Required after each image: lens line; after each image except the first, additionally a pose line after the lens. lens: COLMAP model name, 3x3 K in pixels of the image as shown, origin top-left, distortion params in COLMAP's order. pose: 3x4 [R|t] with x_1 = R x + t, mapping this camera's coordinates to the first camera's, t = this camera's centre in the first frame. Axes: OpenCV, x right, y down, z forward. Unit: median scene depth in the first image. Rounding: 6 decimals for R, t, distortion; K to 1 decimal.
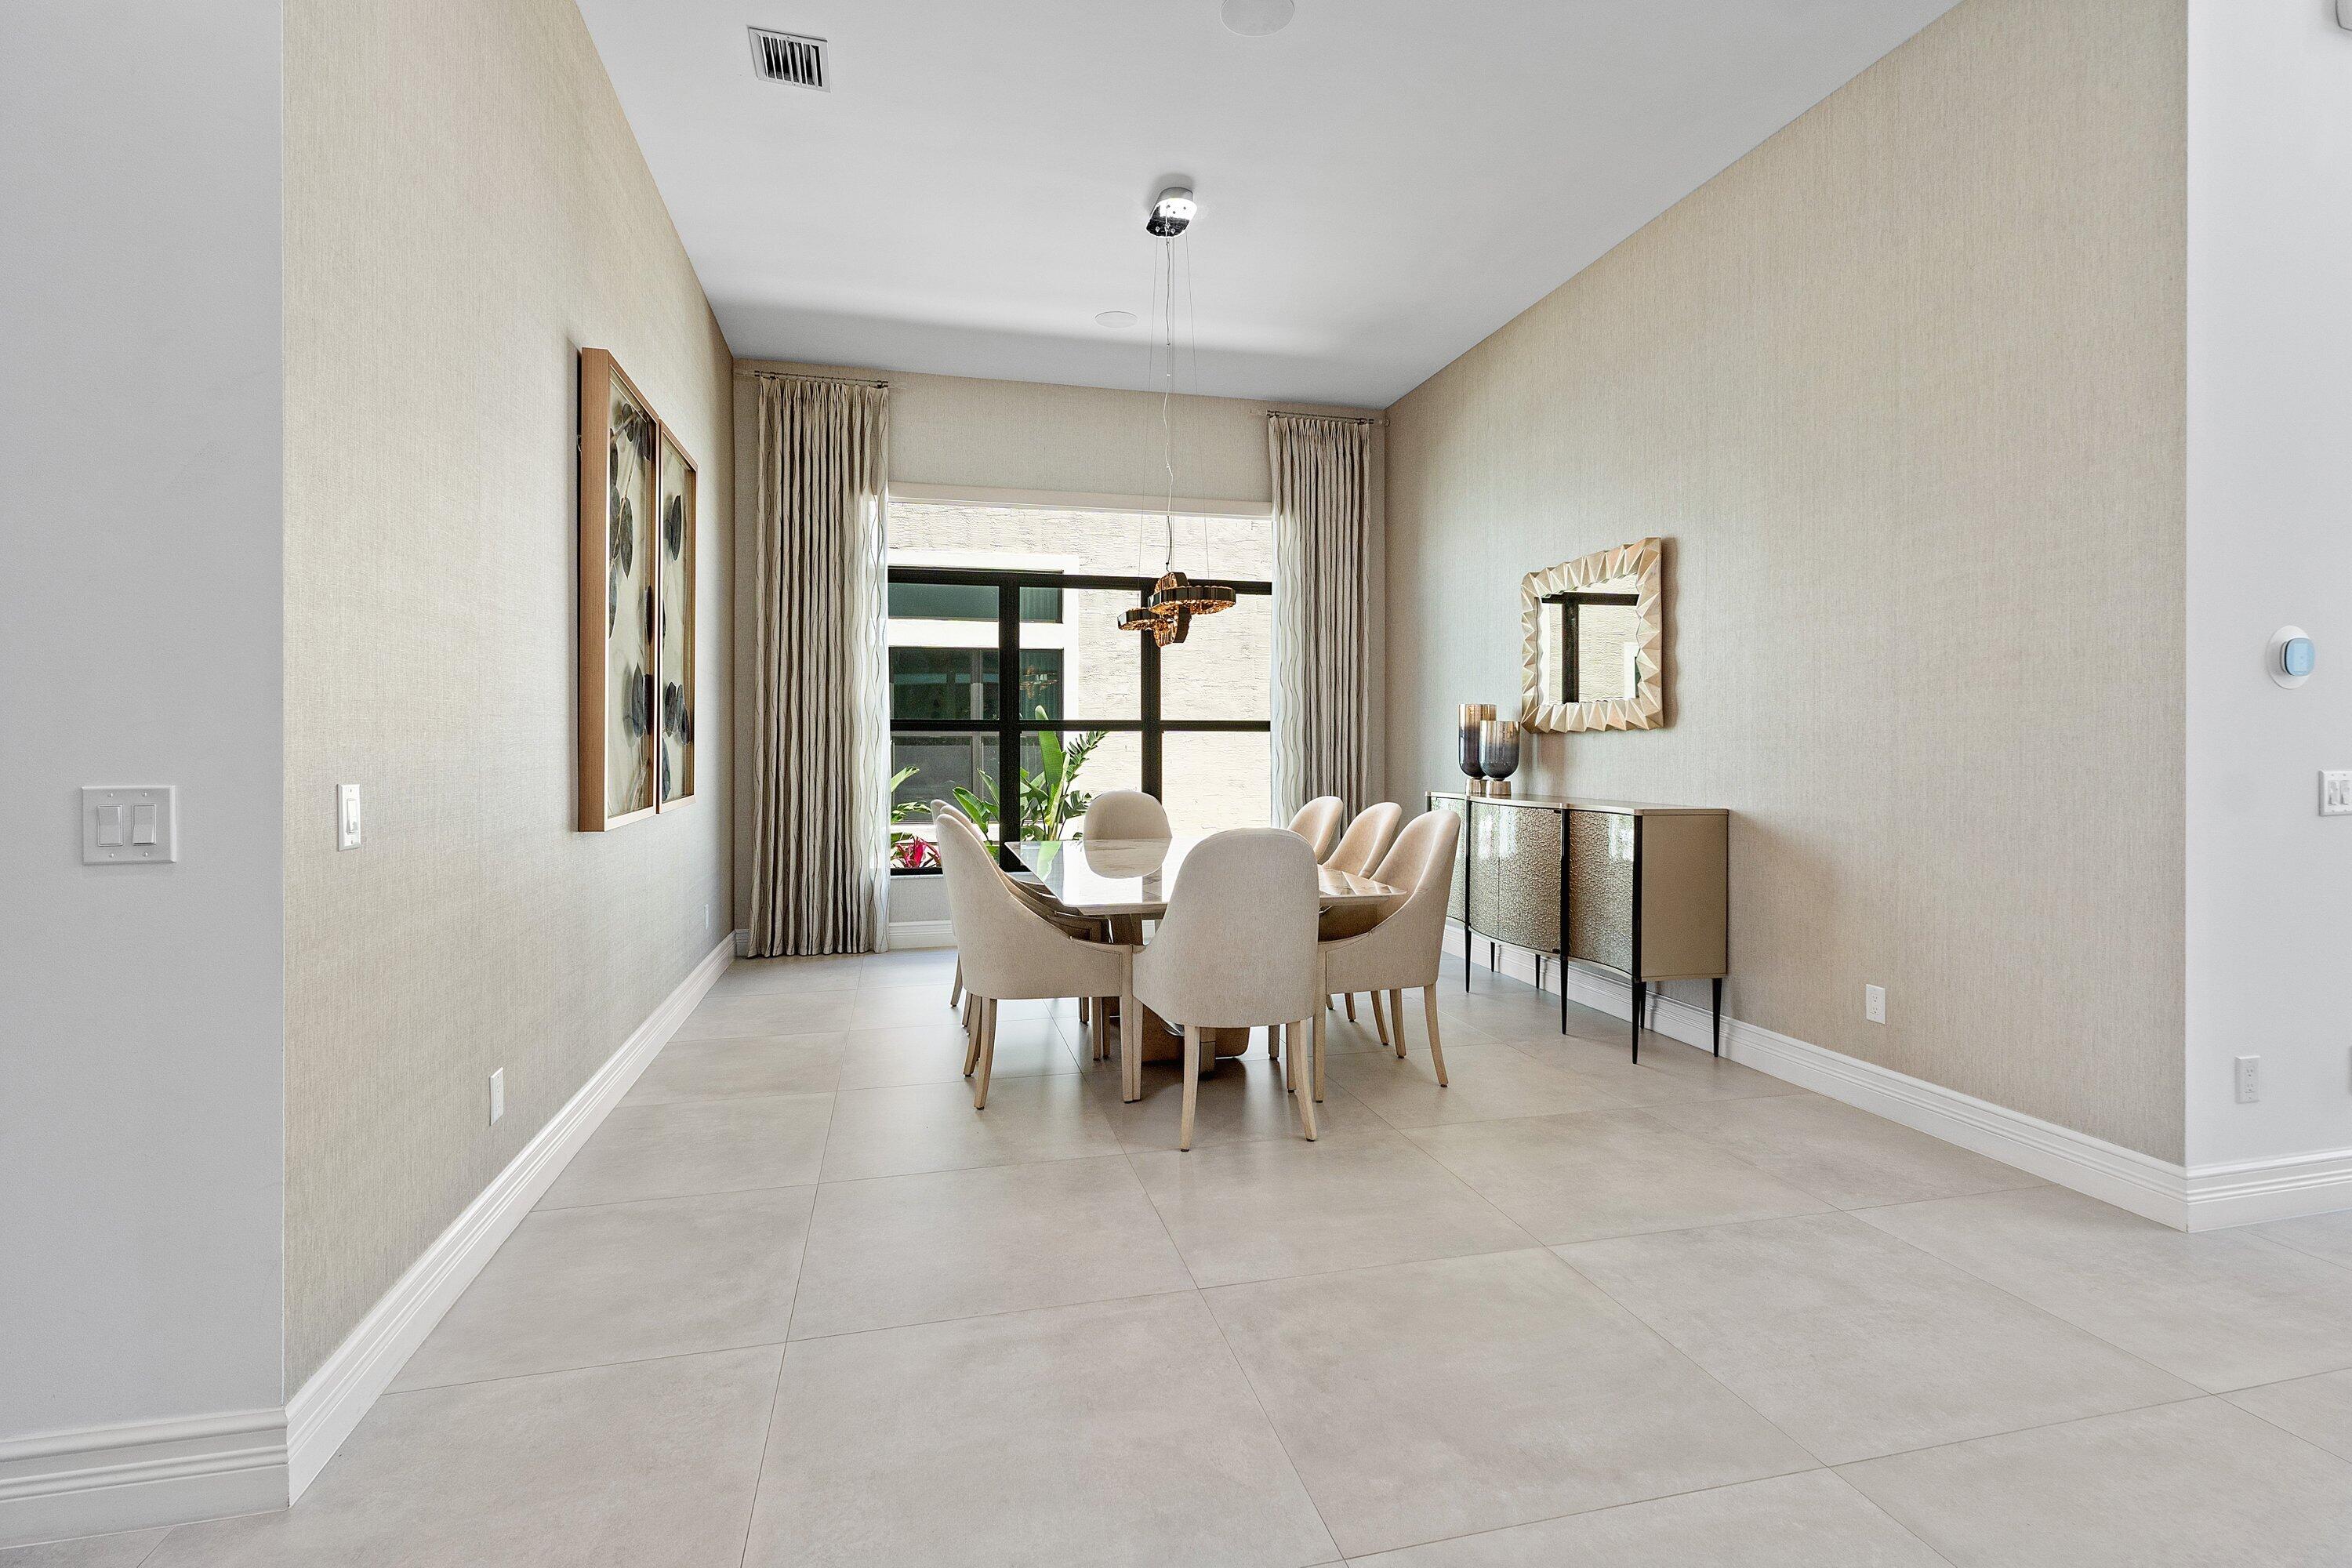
lens RADIAL K [[1143.7, 0, 1194.7], [0, 1143.7, 741.1], [0, 0, 1]] dist [0.003786, 0.000484]
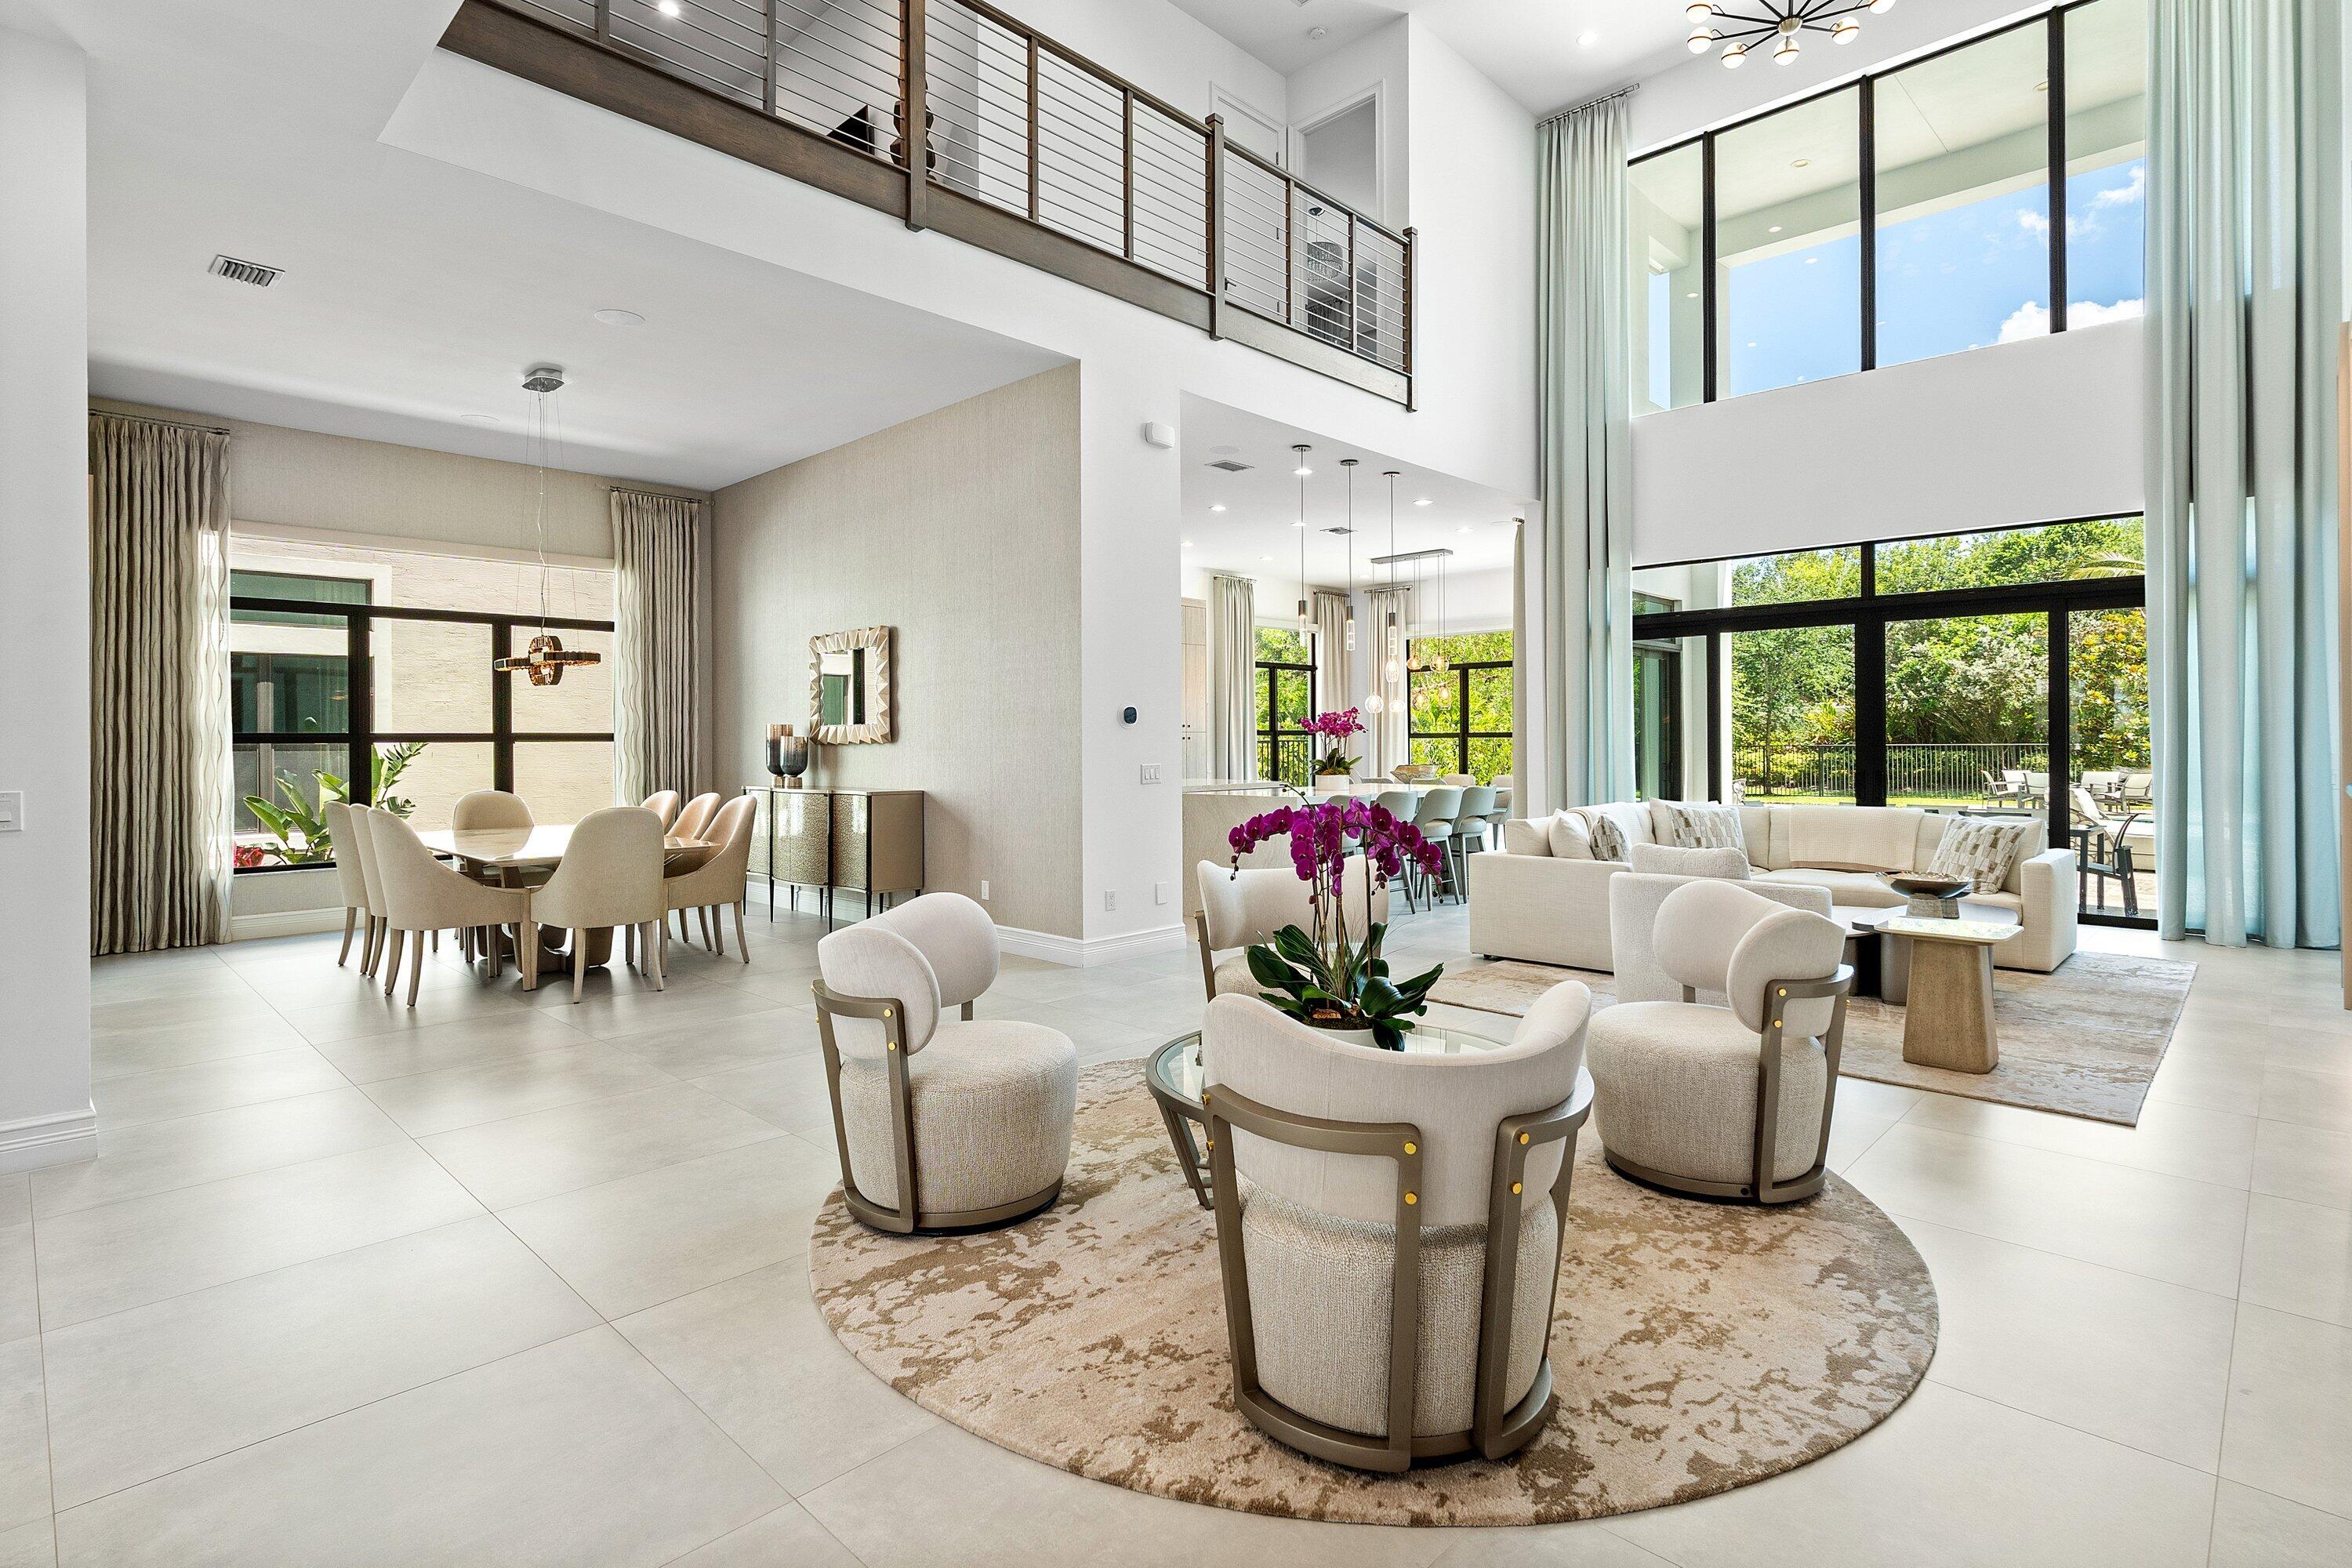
lens RADIAL K [[1143.7, 0, 1194.7], [0, 1143.7, 741.1], [0, 0, 1]] dist [0.003786, 0.000484]
pose [[0.849070, -0.004206, 0.528263, -0.063558], [0.003241, 0.999991, 0.002753, -0.012144], [-0.528270, -0.000625, 0.849076, -0.455003]]
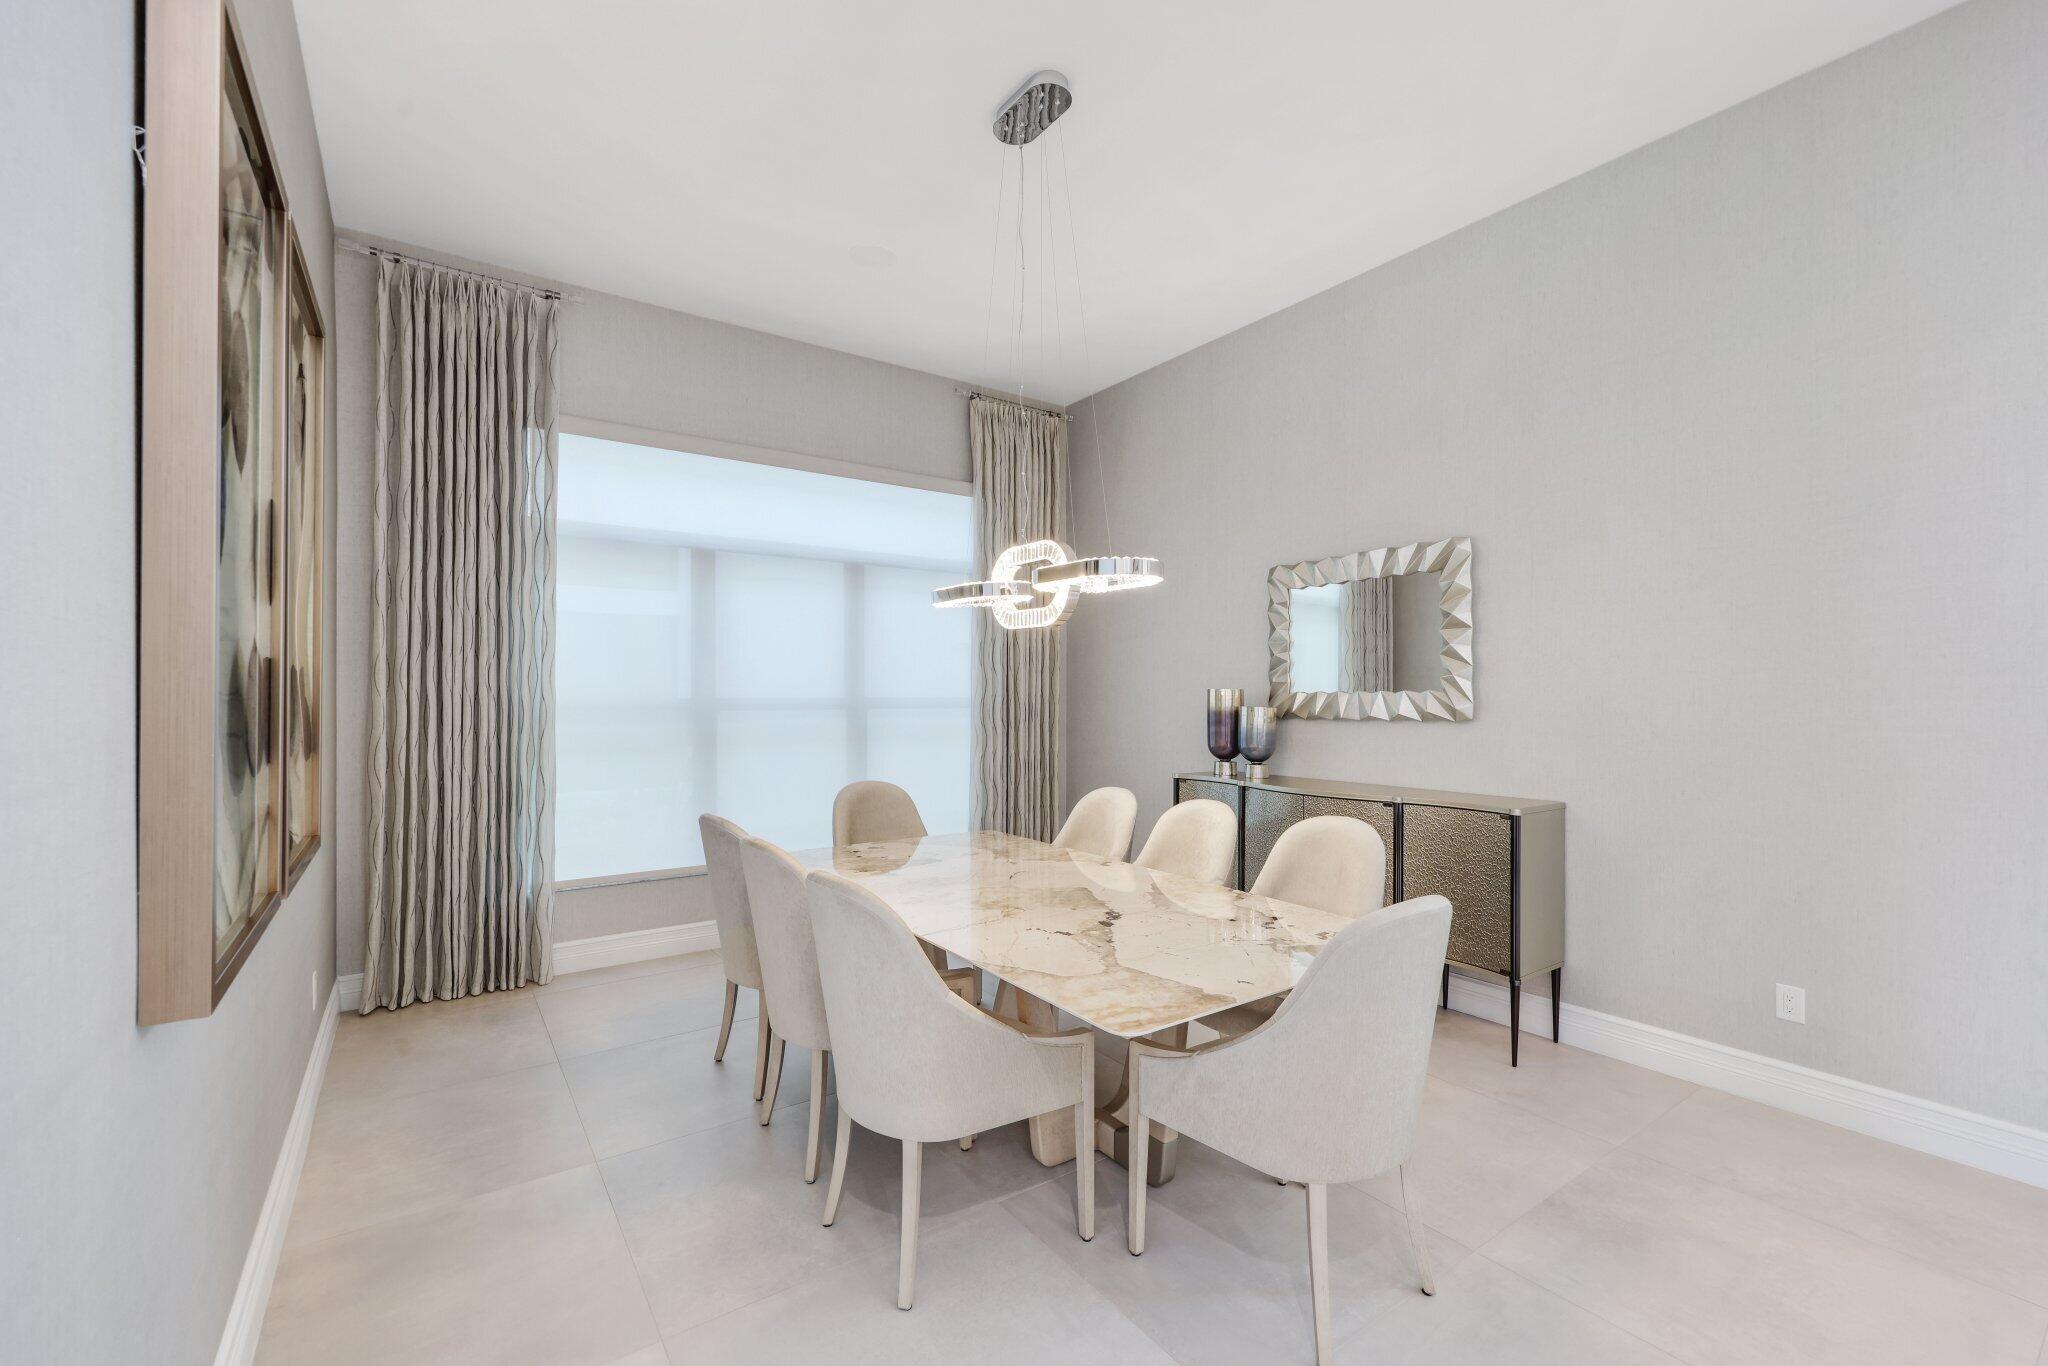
lens RADIAL K [[852.4, 0, 1019.2], [0, 852.4, 699.1], [0, 0, 1]] dist [-0.001992, -0.000356]
pose [[0.932943, -0.000737, 0.360023, -0.184286], [-0.002484, 0.999961, 0.008486, -0.026846], [-0.360015, -0.008811, 0.932905, 0.309954]]
